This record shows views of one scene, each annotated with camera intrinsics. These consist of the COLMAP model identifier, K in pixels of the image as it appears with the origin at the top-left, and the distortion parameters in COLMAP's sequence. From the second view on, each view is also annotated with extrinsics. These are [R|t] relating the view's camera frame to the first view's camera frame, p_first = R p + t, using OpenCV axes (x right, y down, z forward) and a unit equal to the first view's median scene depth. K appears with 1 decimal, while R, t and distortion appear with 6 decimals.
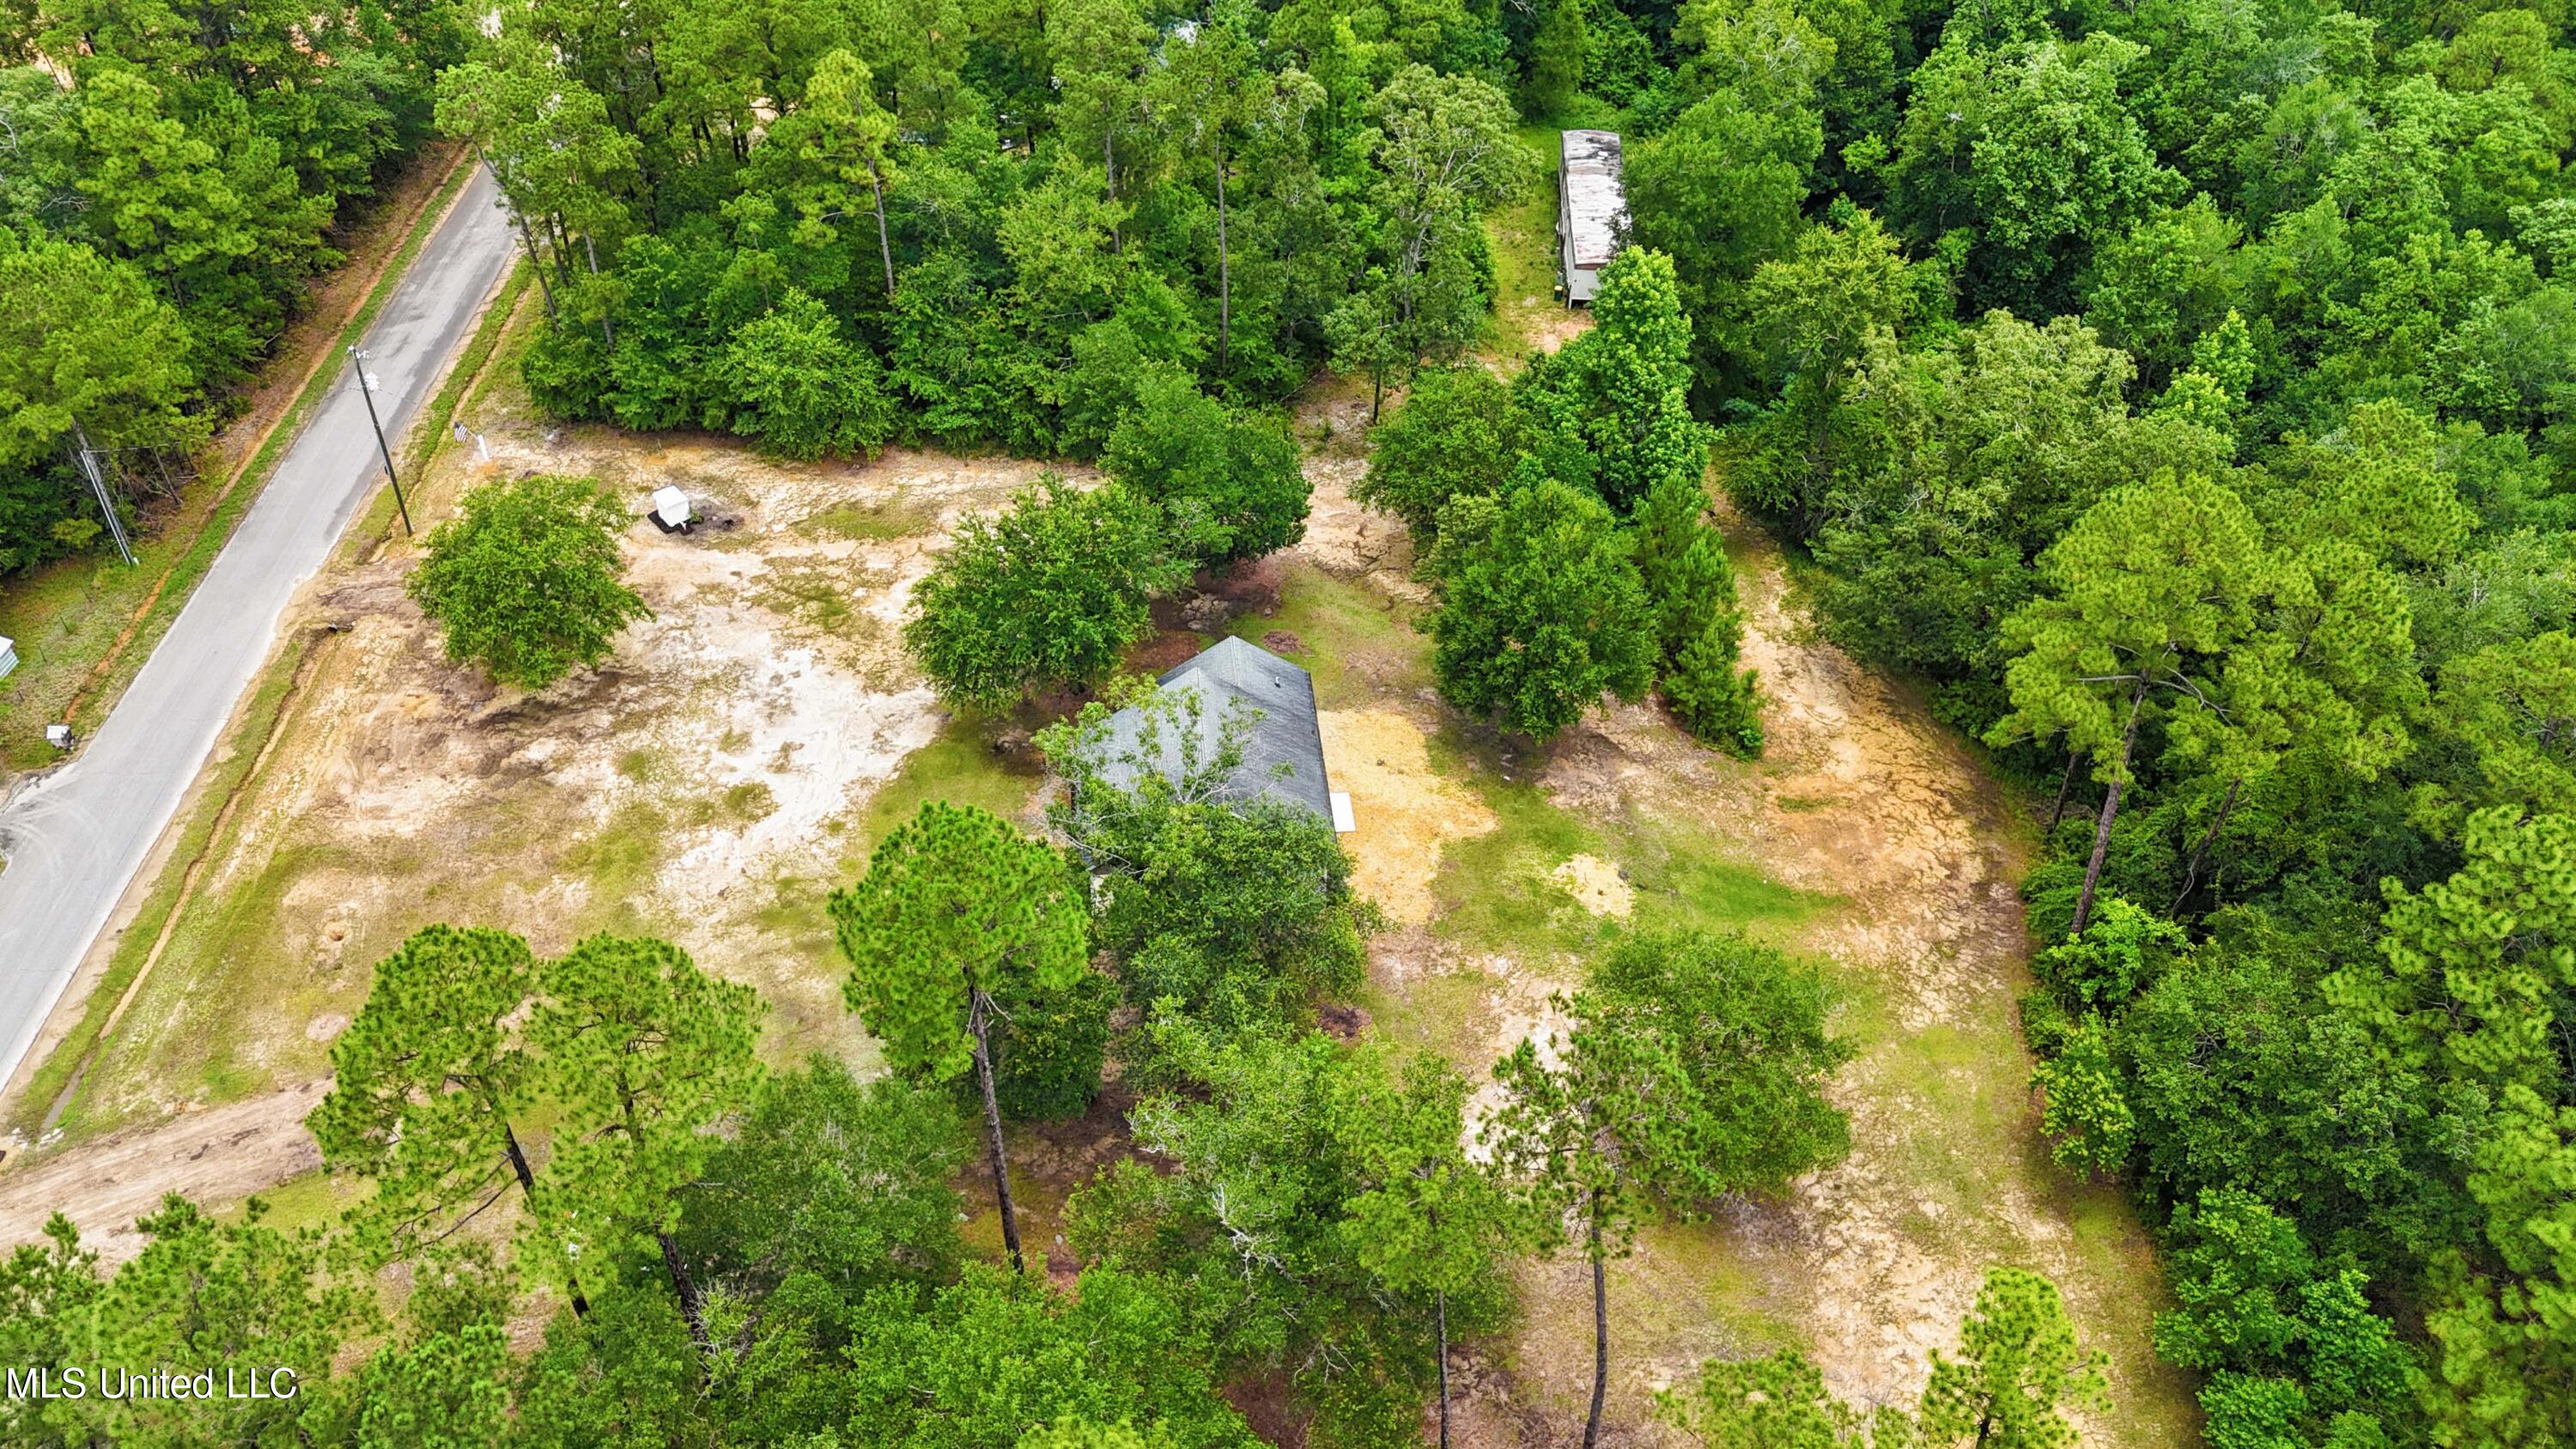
lens RADIAL K [[1902.3, 0, 1288.5], [0, 1902.3, 722.5], [0, 0, 1]] dist [0.041783, -0.015542]
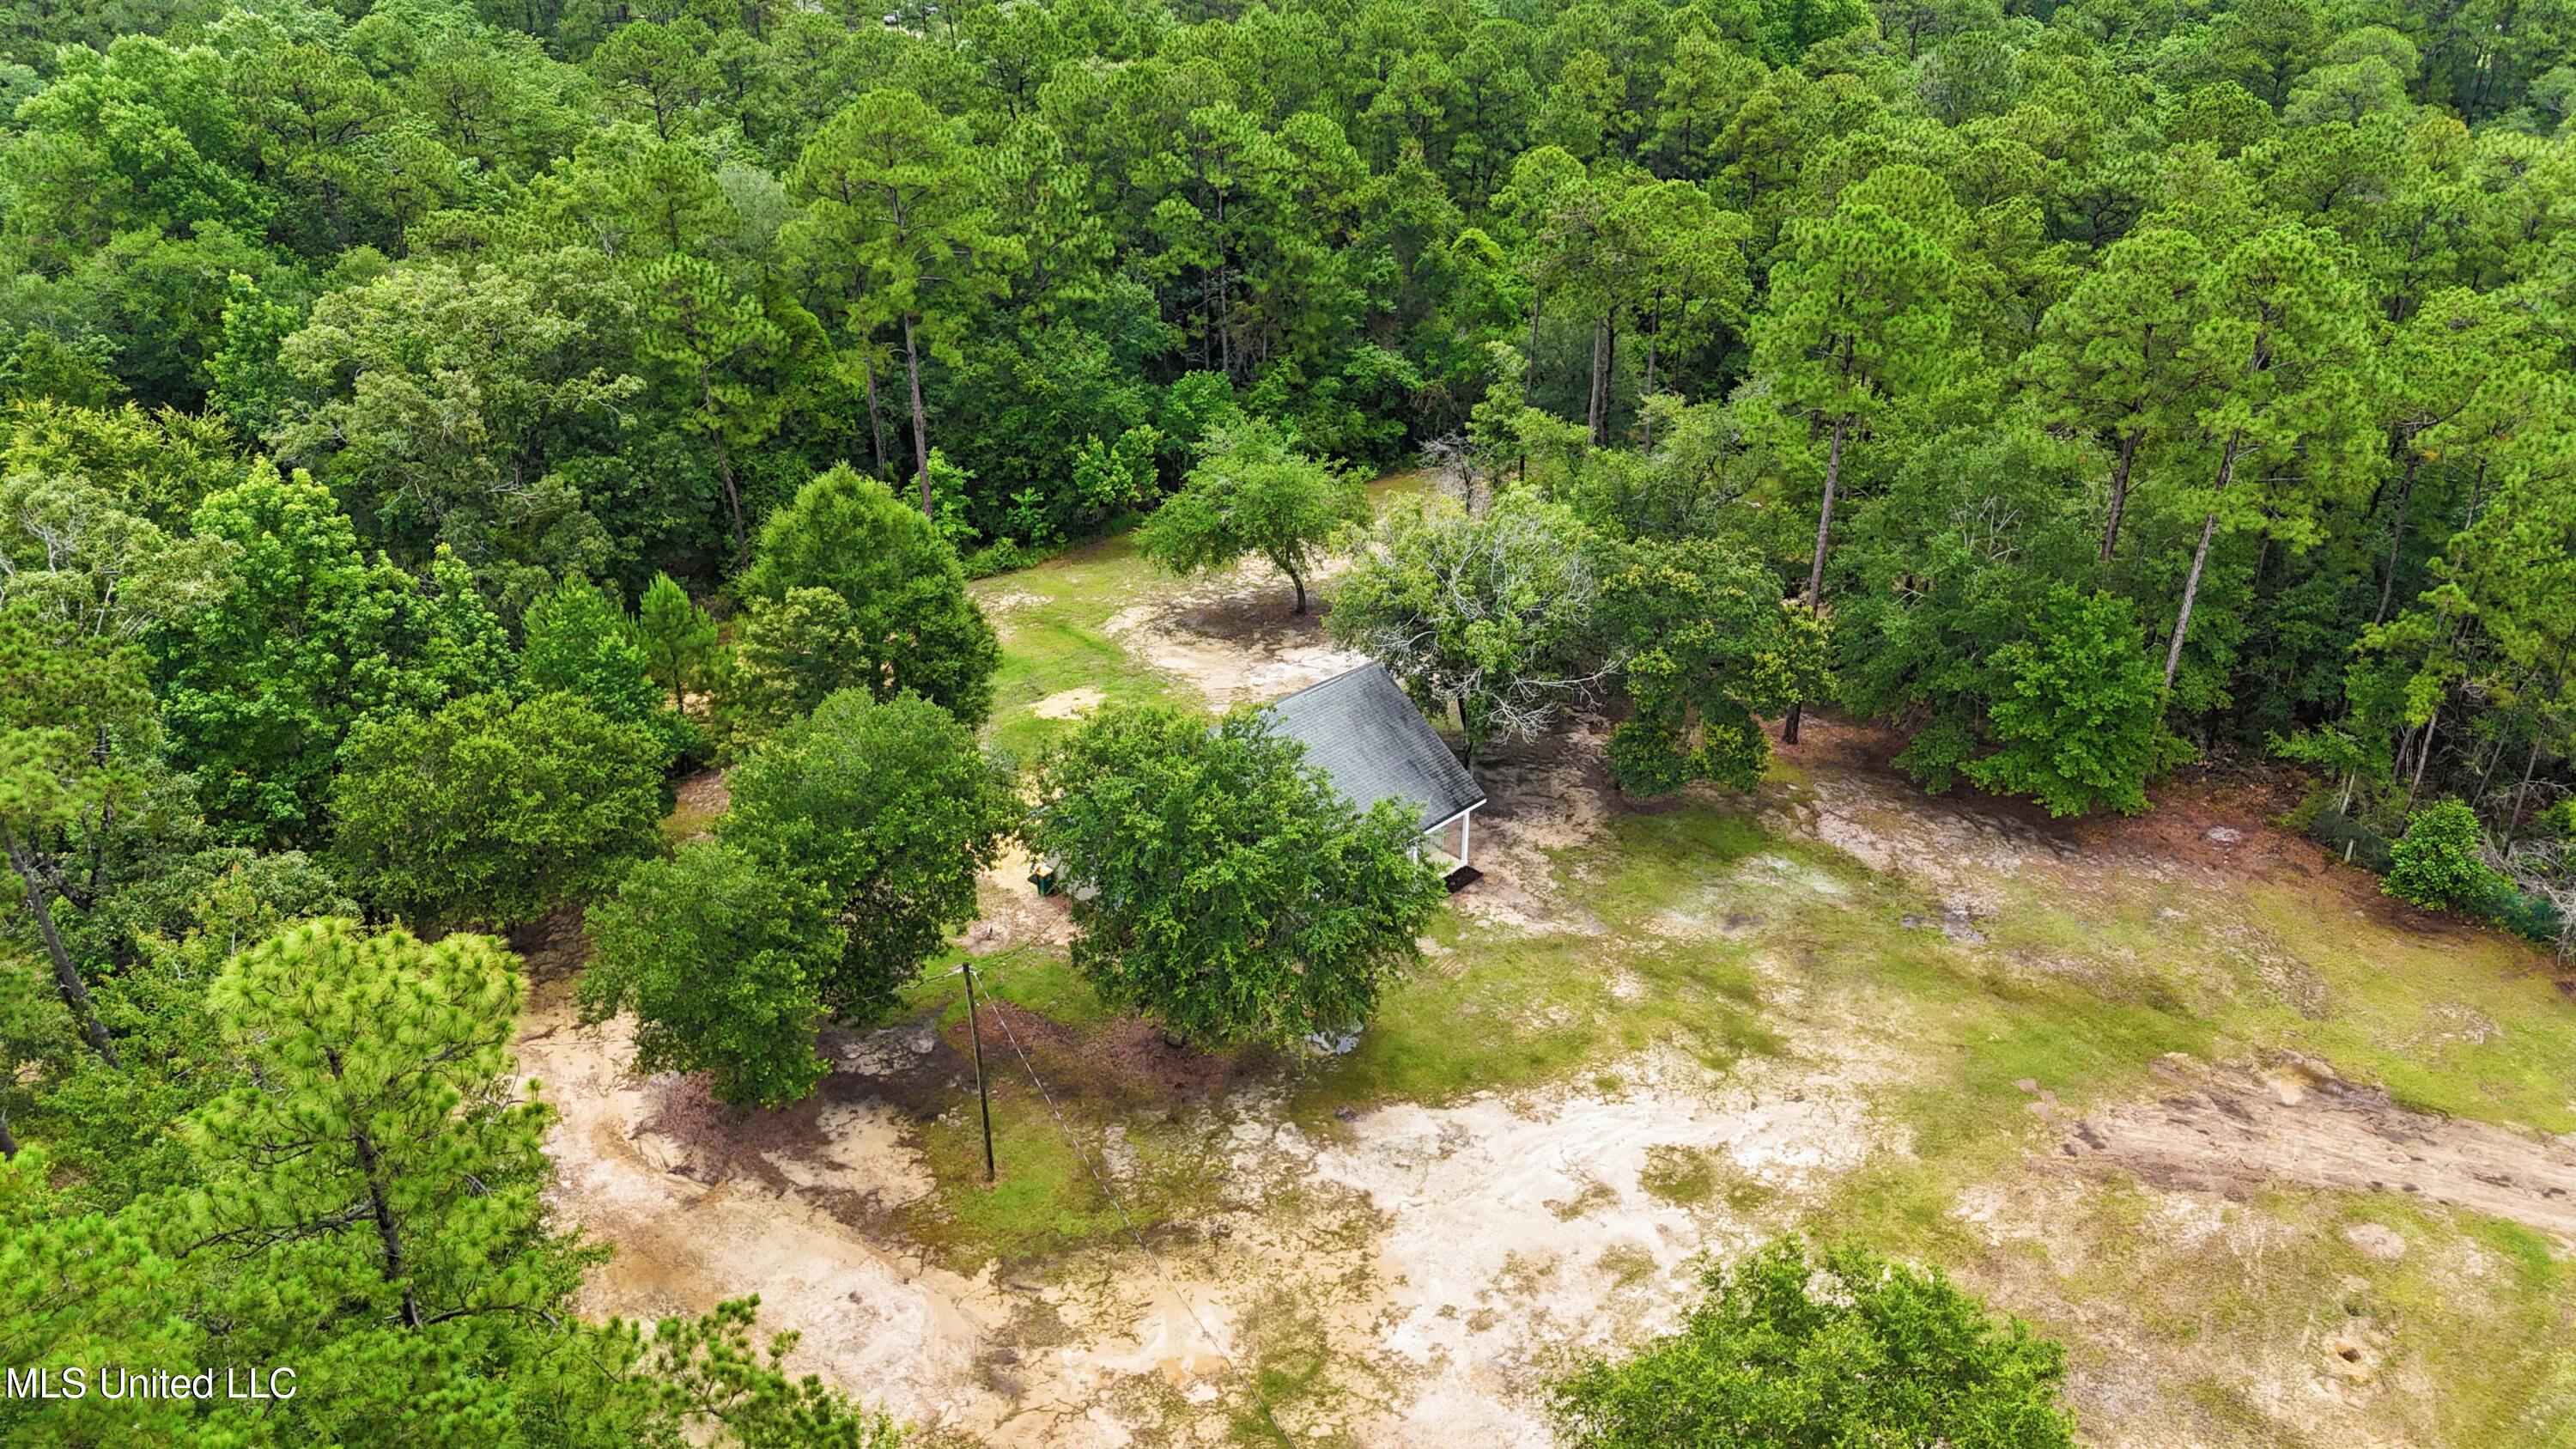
lens RADIAL K [[1902.3, 0, 1291.3], [0, 1902.3, 723.9], [0, 0, 1]] dist [0.041783, -0.015542]
pose [[-0.639705, -0.367472, 0.675087, -0.561456], [0.488936, 0.483144, 0.726302, -0.548175], [-0.593059, 0.794693, -0.129399, 1.010512]]
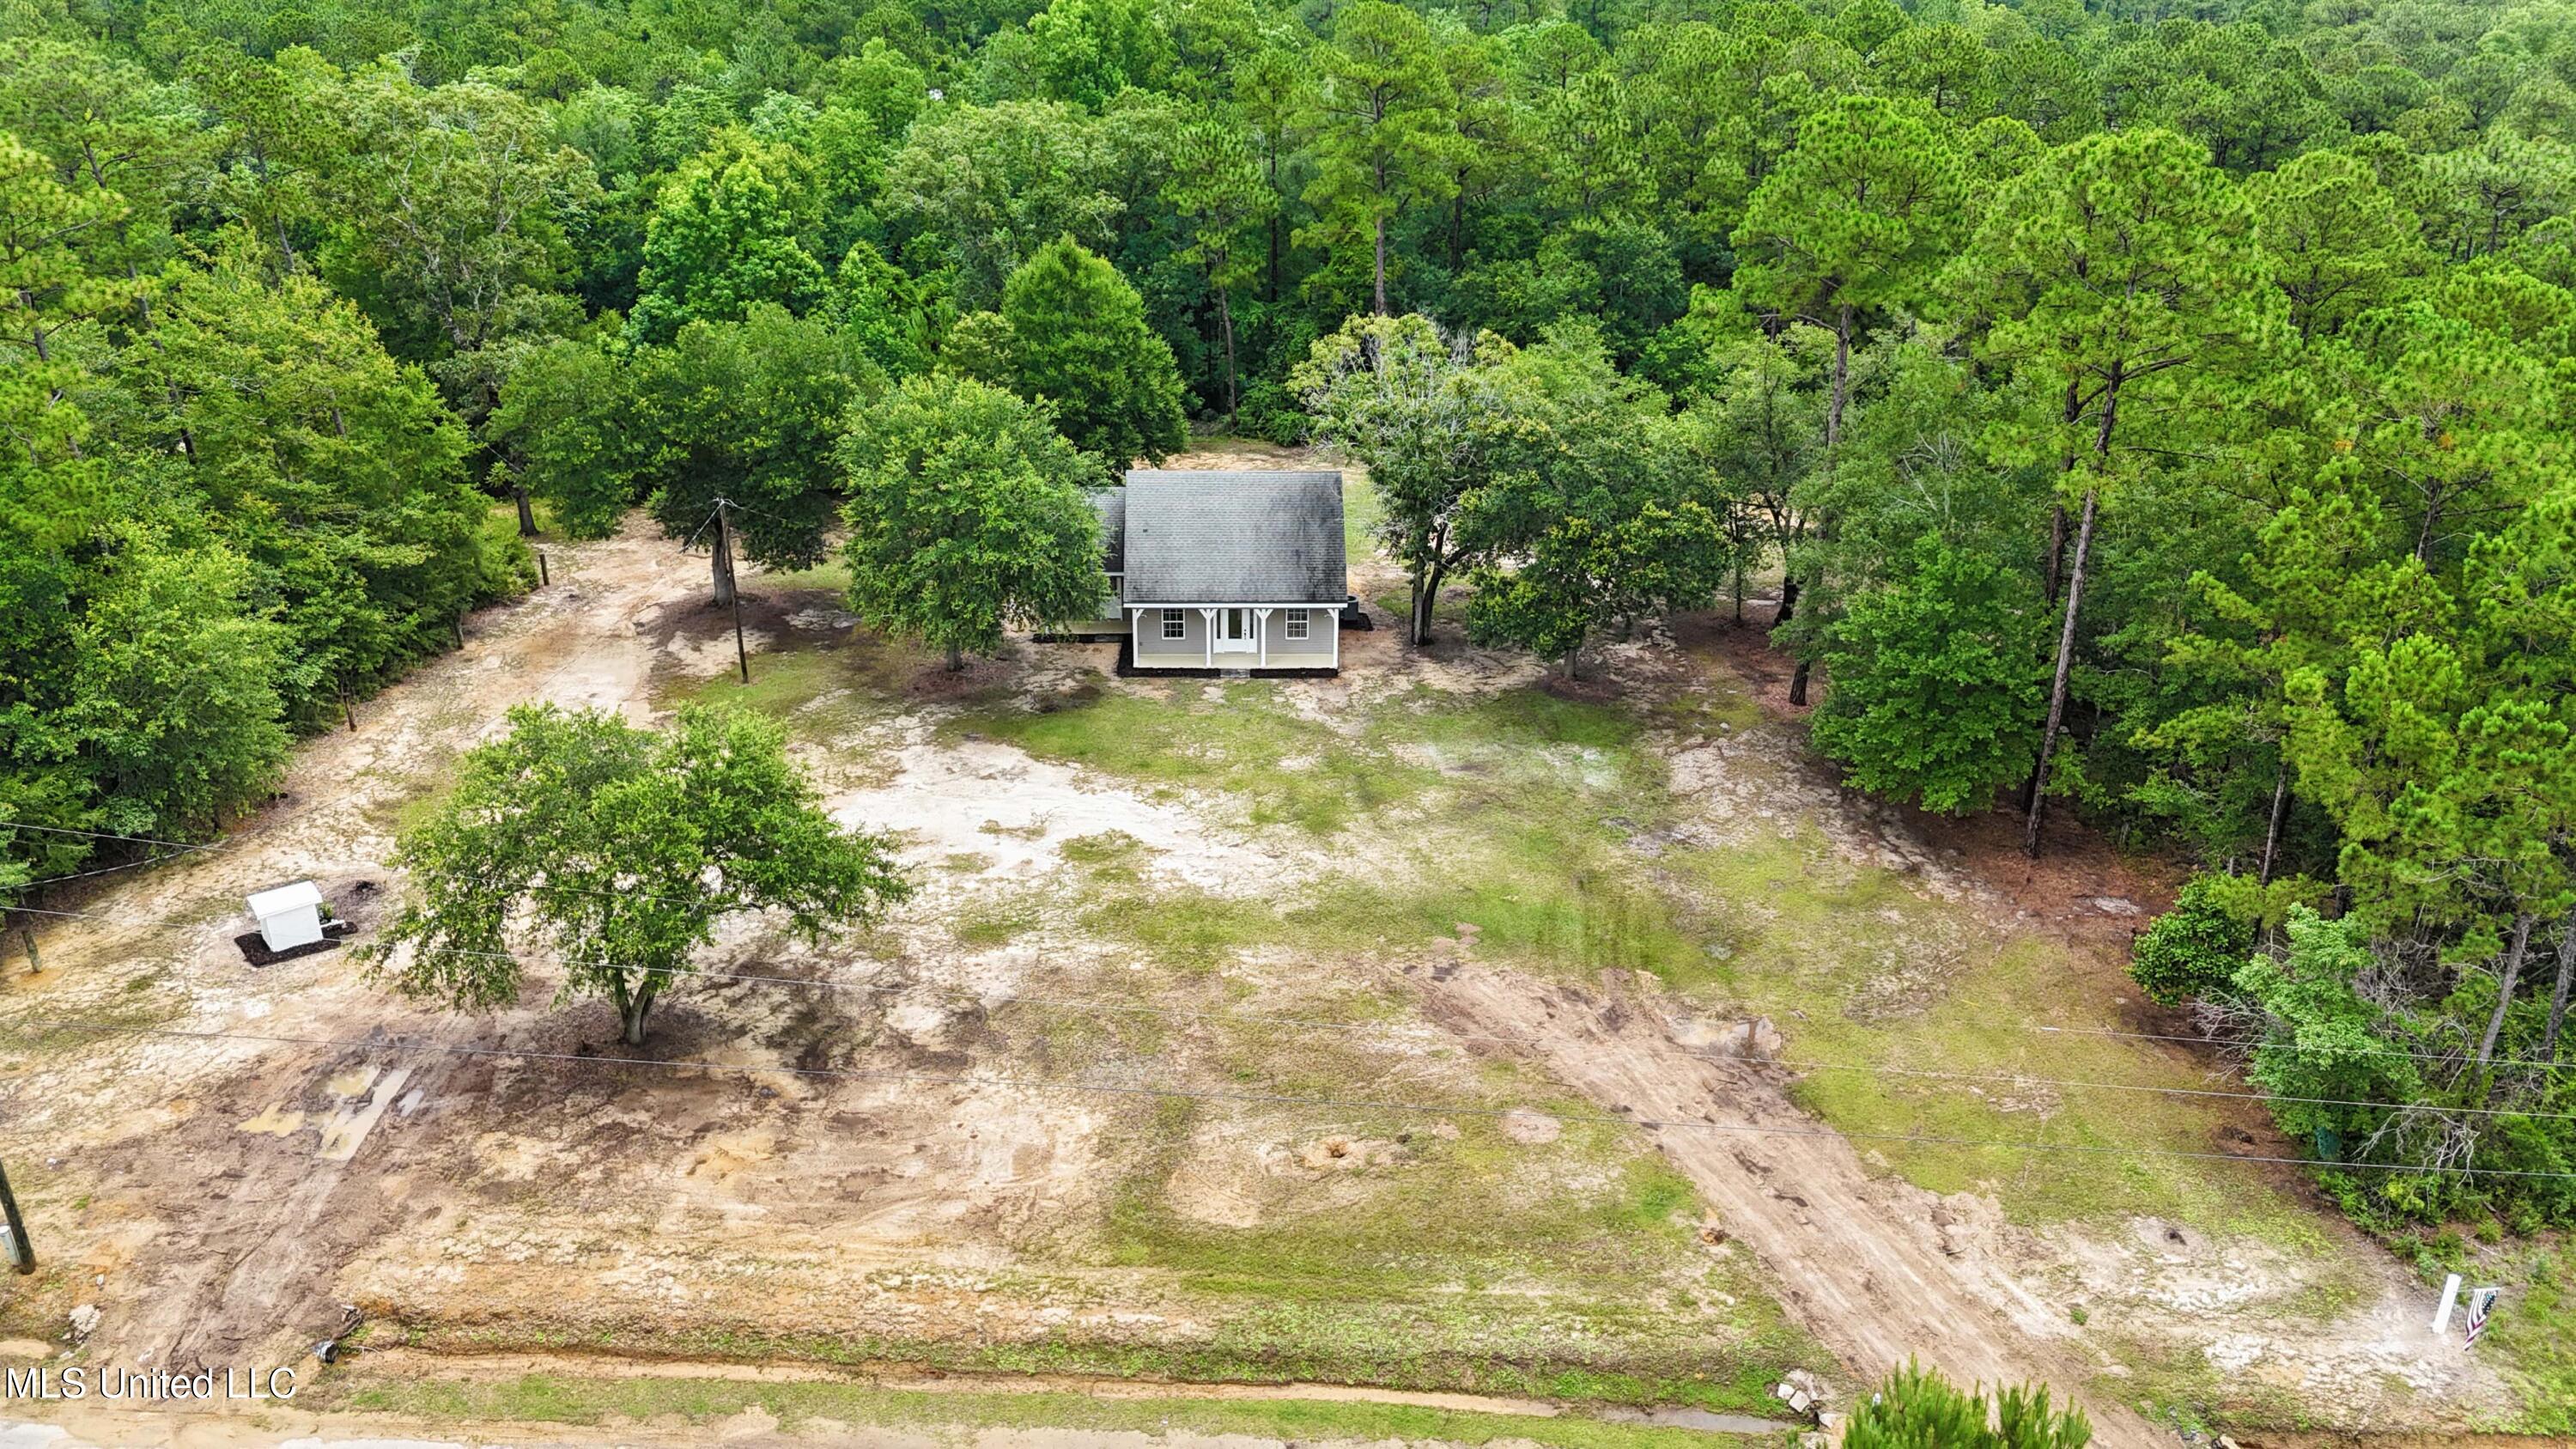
lens RADIAL K [[1902.3, 0, 1293.3], [0, 1902.3, 725.6], [0, 0, 1]] dist [0.041783, -0.015542]
pose [[0.056958, -0.414722, 0.908164, -0.880275], [0.633942, 0.717753, 0.288009, -0.146116], [-0.771281, 0.559318, 0.303792, 0.682073]]
